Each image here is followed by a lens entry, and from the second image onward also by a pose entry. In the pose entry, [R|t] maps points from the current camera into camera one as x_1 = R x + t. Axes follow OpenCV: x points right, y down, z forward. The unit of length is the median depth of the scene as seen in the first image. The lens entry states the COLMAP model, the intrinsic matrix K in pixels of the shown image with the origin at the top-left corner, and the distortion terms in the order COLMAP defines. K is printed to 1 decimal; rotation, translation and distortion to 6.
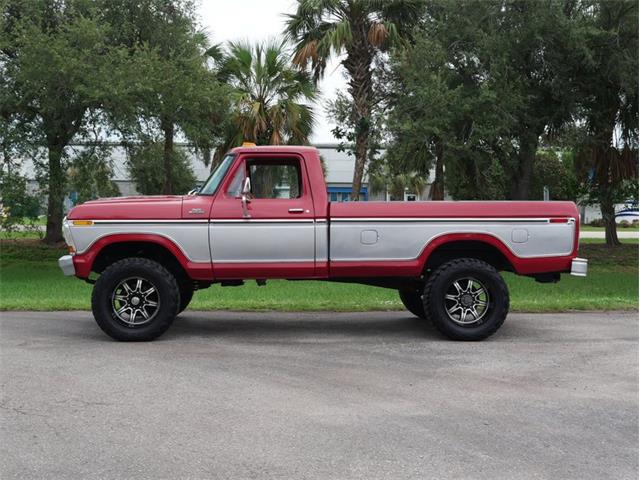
lens RADIAL K [[848.3, 0, 322.1], [0, 848.3, 239.0], [0, 0, 1]] dist [-0.006449, 0.000000]
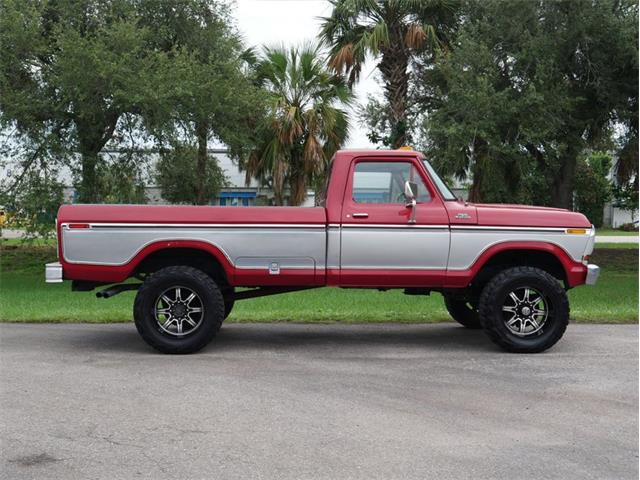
lens RADIAL K [[848.3, 0, 319.6], [0, 848.3, 244.8], [0, 0, 1]] dist [-0.006449, 0.000000]
pose [[0.999666, -0.002669, -0.025709, -0.042814], [0.002682, 0.999996, 0.000485, -0.003162], [0.025708, -0.000554, 0.999669, 0.035950]]
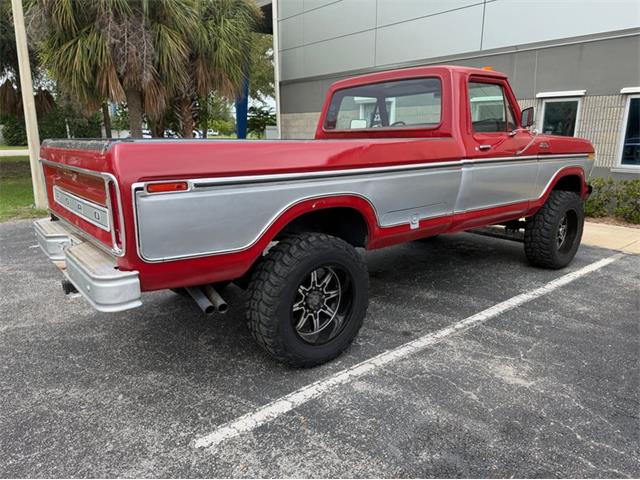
lens RADIAL K [[449.7, 0, 326.9], [0, 449.7, 250.2], [0, 0, 1]] dist [0.055184, -0.061012]
pose [[0.806822, -0.159316, 0.568908, -0.409660], [0.034249, 0.973948, 0.224171, -0.042524], [-0.589801, -0.161382, 0.791259, 0.723218]]
